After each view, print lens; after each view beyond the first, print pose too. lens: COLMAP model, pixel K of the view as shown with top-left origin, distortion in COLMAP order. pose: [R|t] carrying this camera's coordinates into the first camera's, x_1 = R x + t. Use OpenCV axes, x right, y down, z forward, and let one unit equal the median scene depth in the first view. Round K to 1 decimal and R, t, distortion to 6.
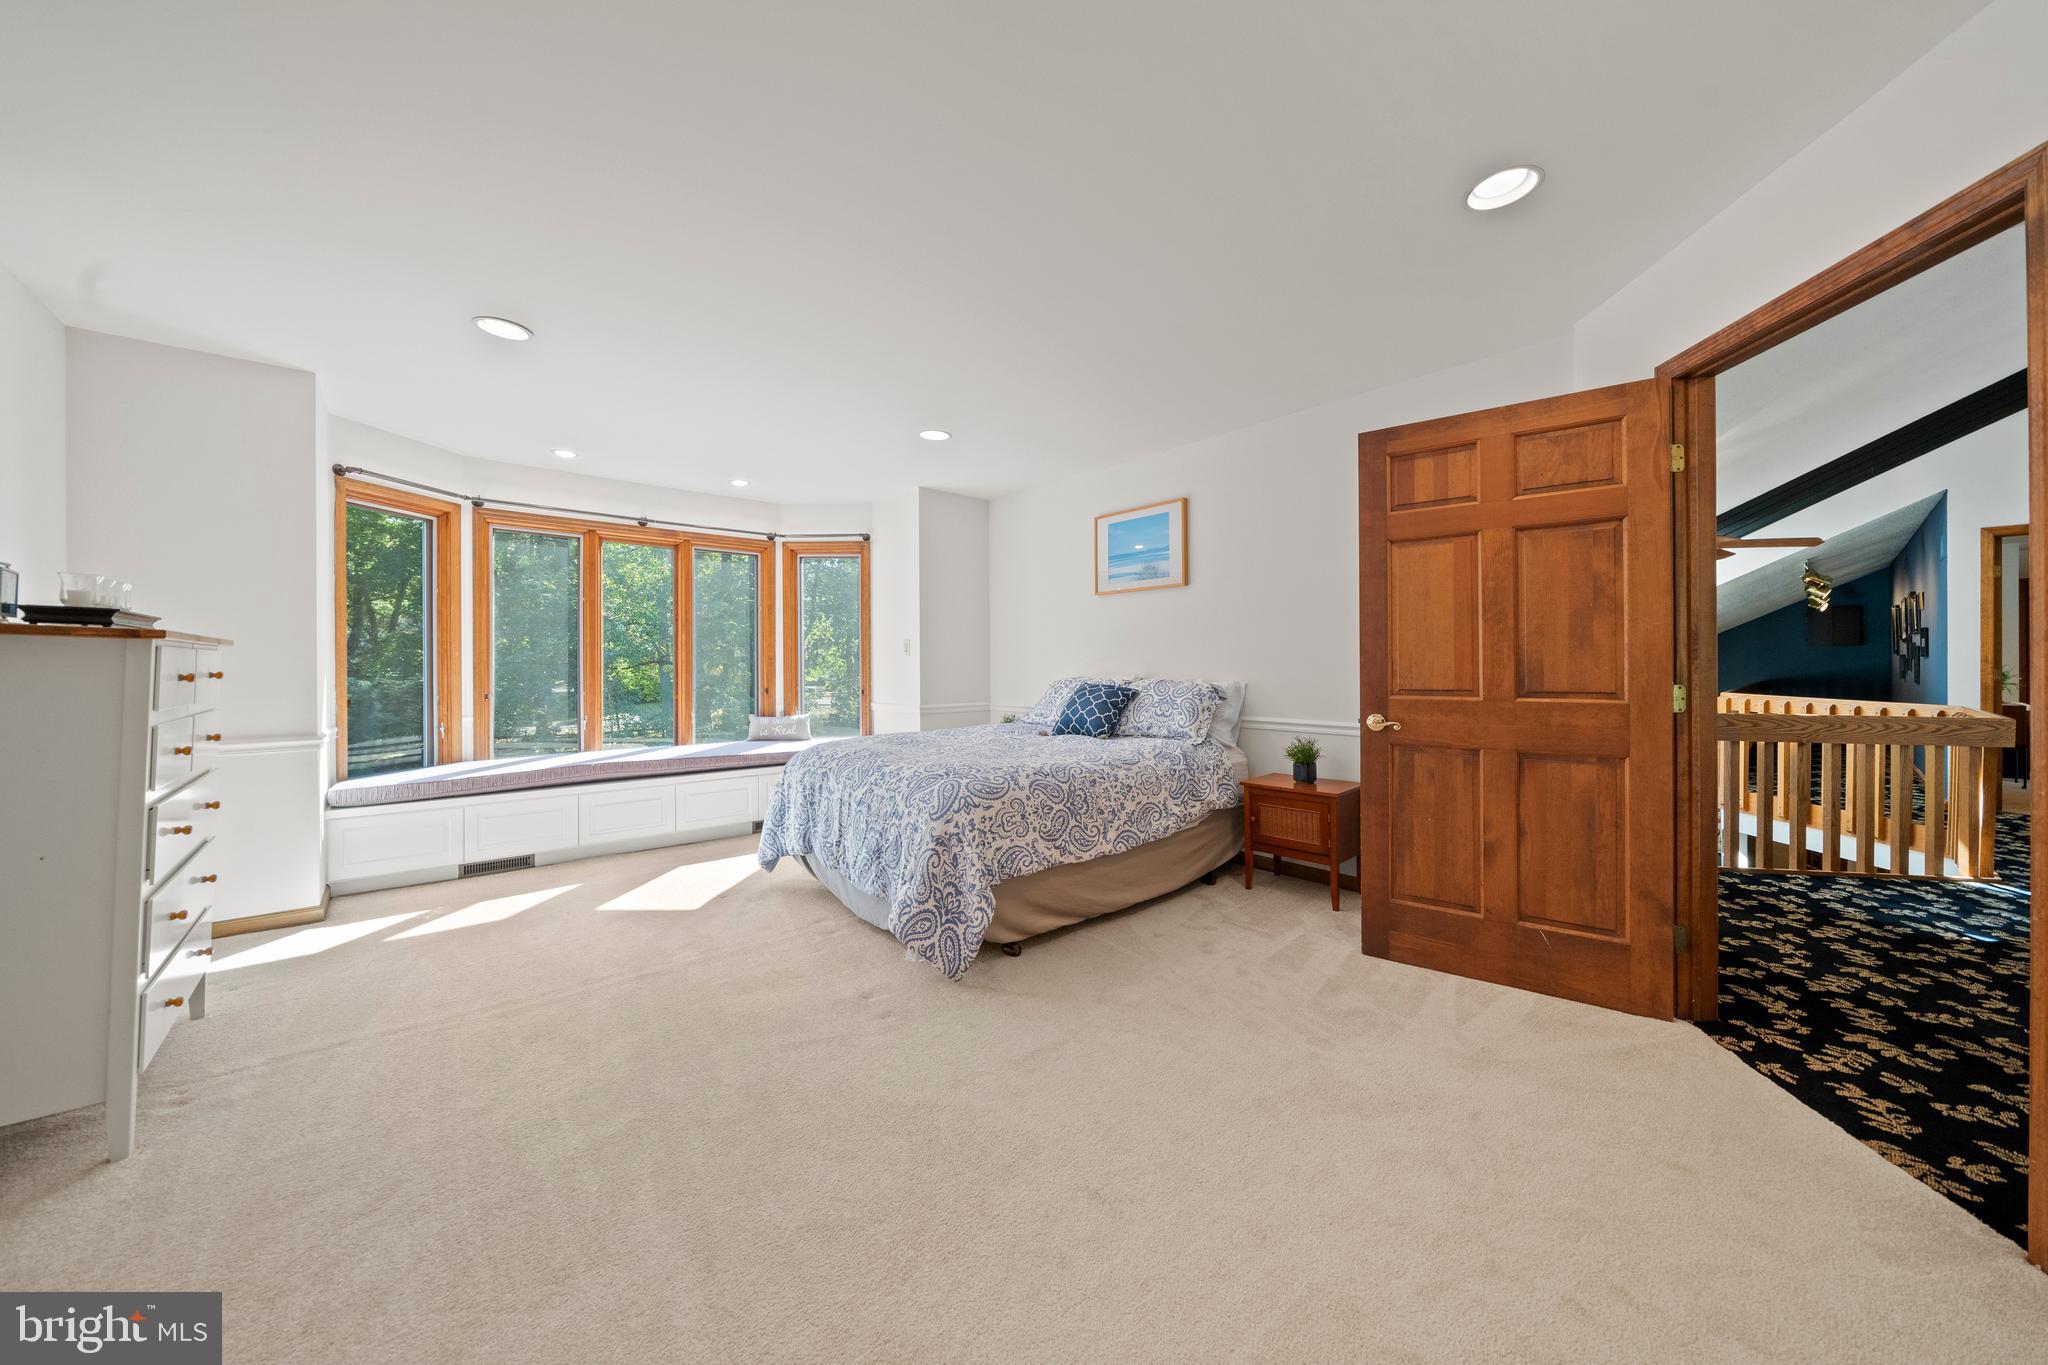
lens RADIAL K [[727.3, 0, 1028.5], [0, 727.3, 660.3], [0, 0, 1]] dist [-0.004681, -0.000142]
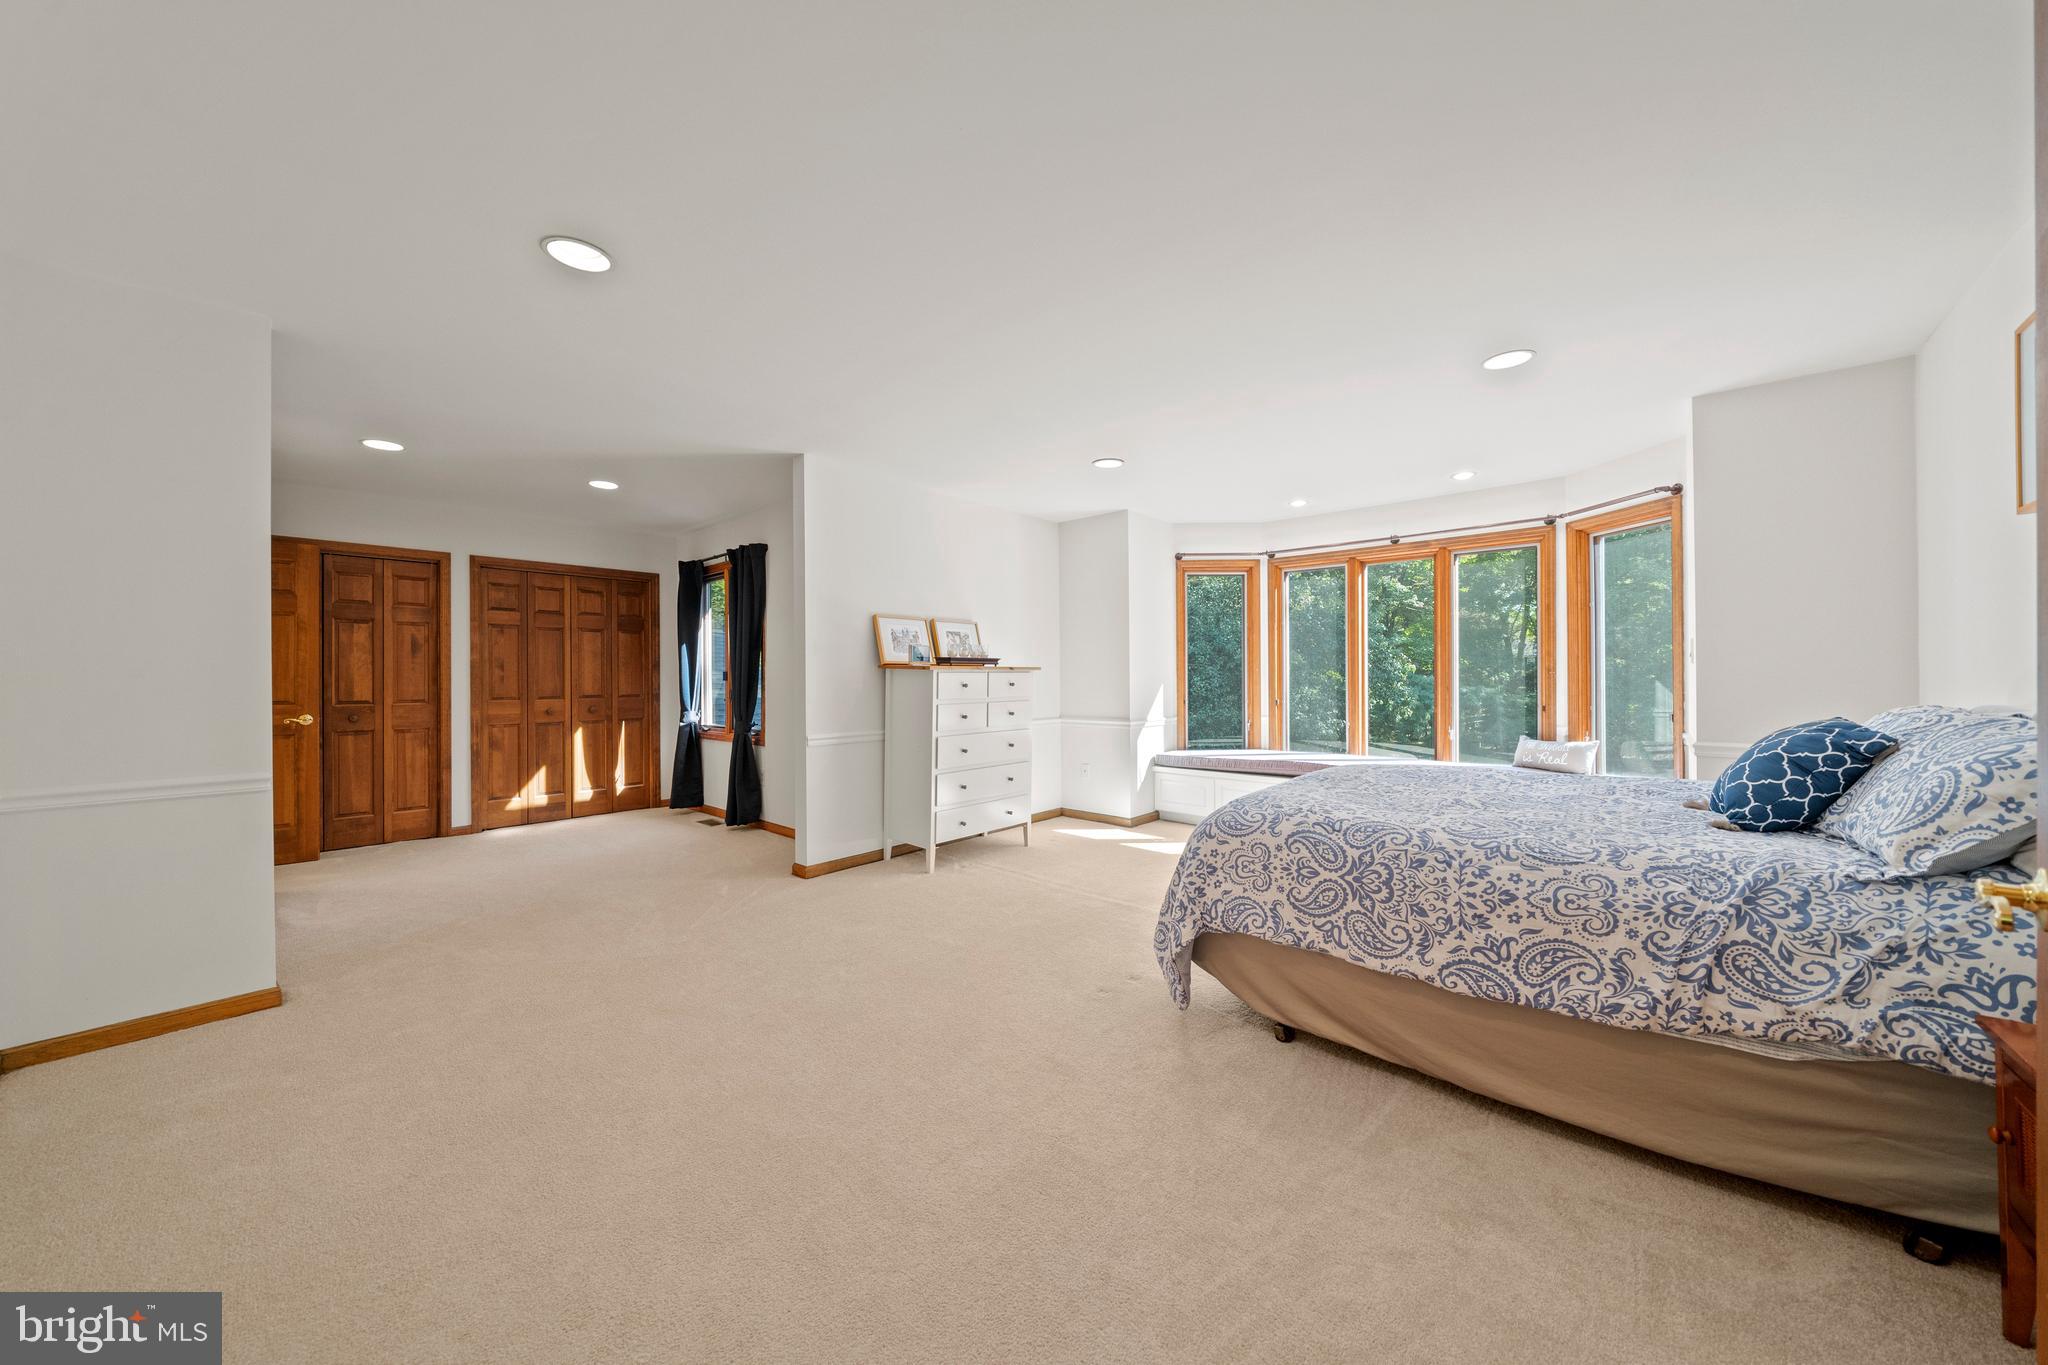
lens RADIAL K [[711.0, 0, 1024.0], [0, 711.0, 682.5], [0, 0, 1]] dist [0.000004, -0.000021]
pose [[0.098978, 0.008219, -0.995056, 0.636346], [0.009659, 0.999911, 0.009220, -0.001914], [0.995043, -0.010524, 0.098890, 0.550494]]
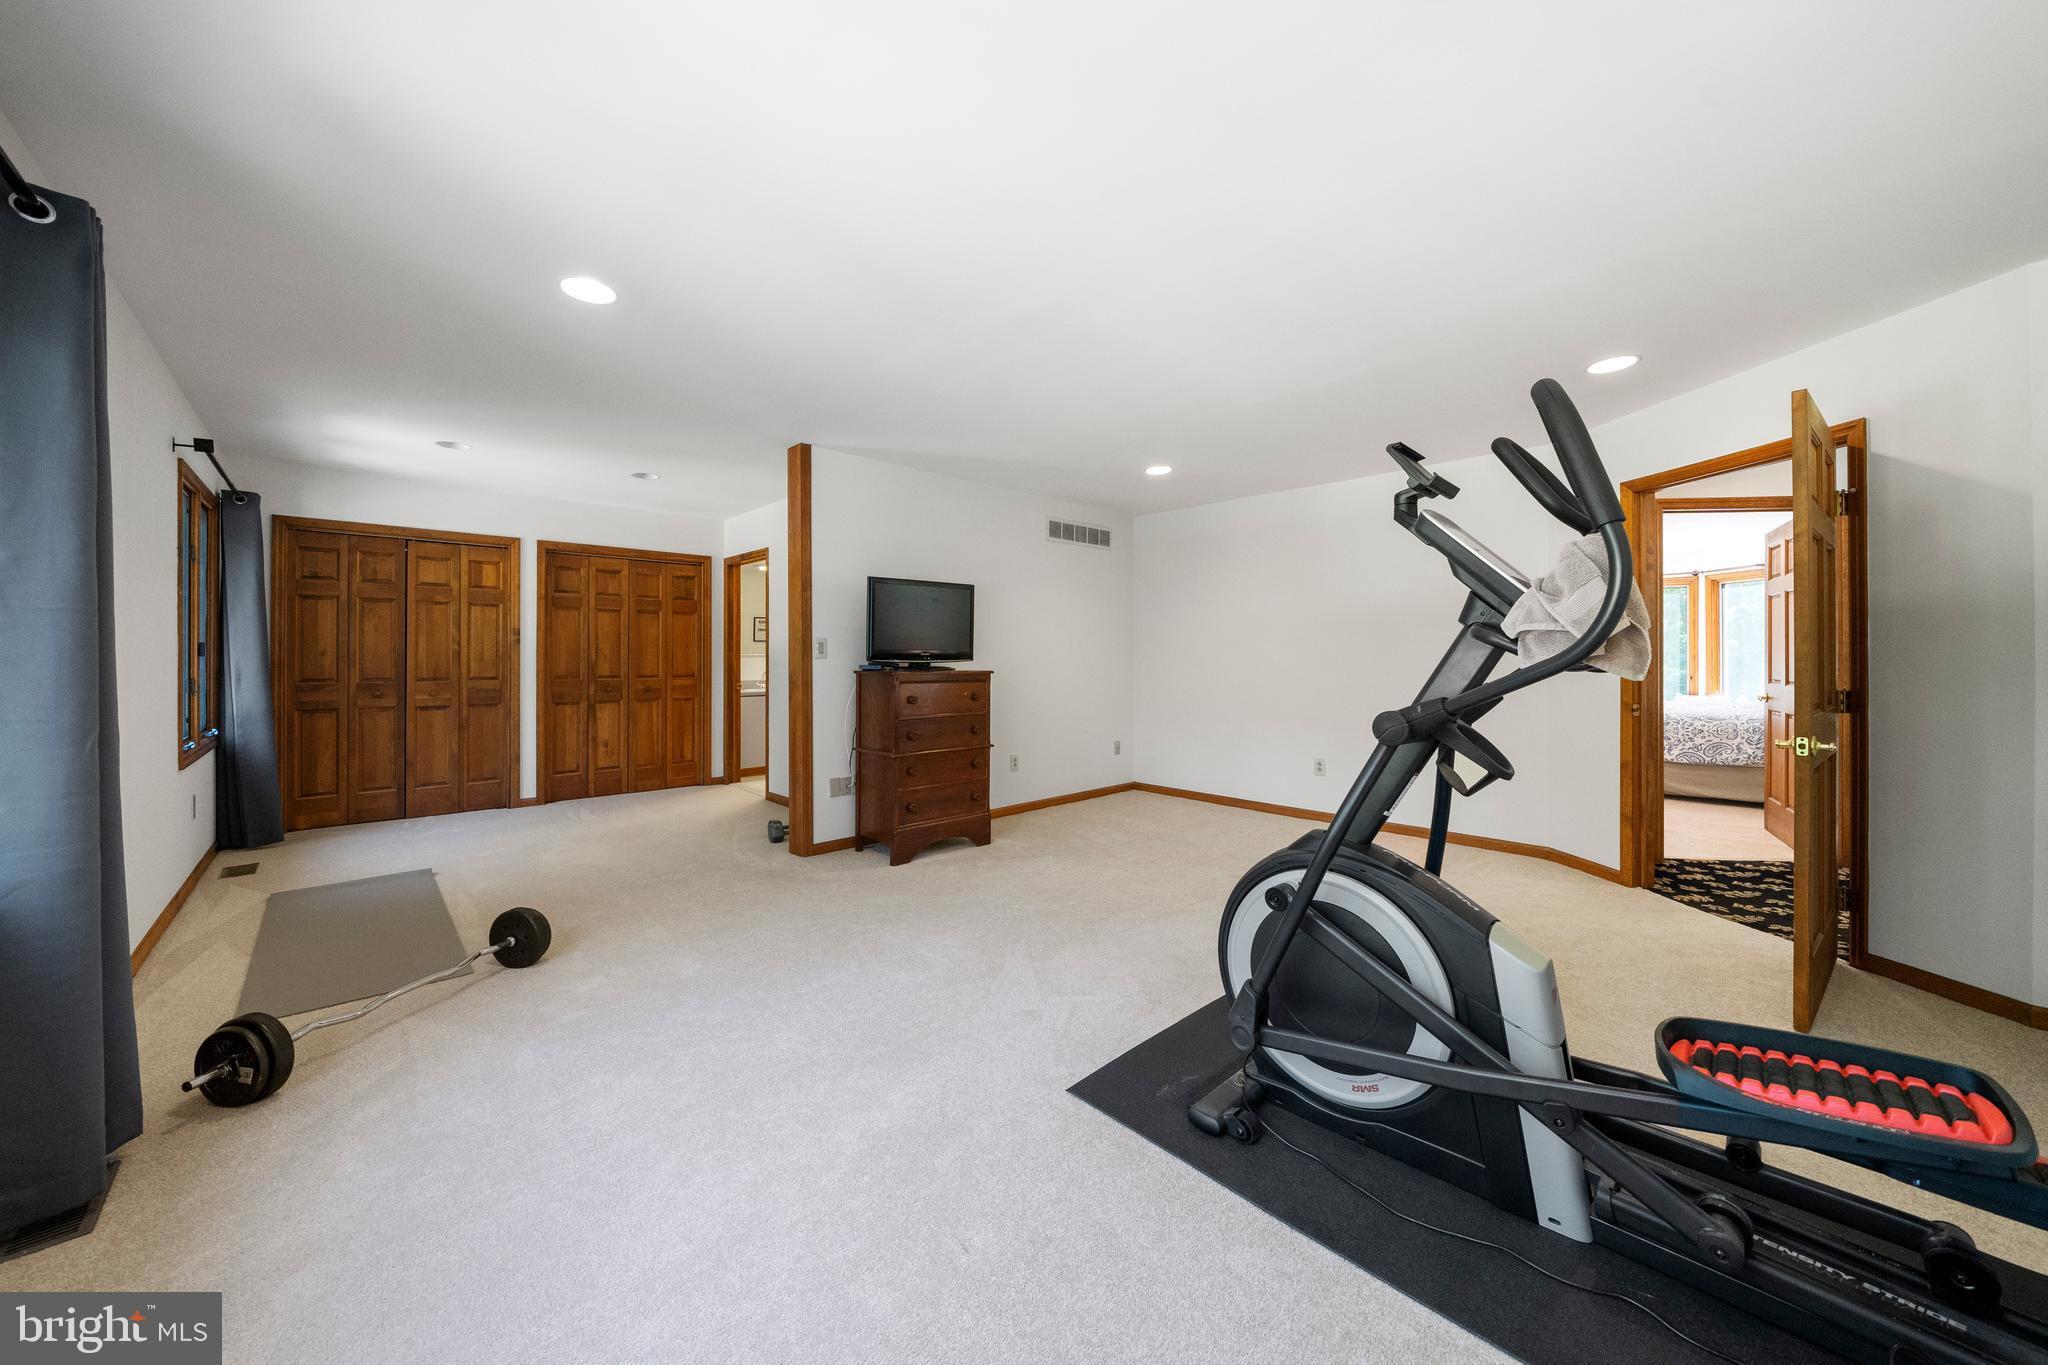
lens RADIAL K [[727.3, 0, 1028.5], [0, 727.3, 660.3], [0, 0, 1]] dist [-0.004681, -0.000142]
pose [[0.027745, 0.009087, -0.999574, 1.825062], [0.007007, 0.999932, 0.009285, -0.026815], [0.999590, -0.007262, 0.027679, -0.689524]]
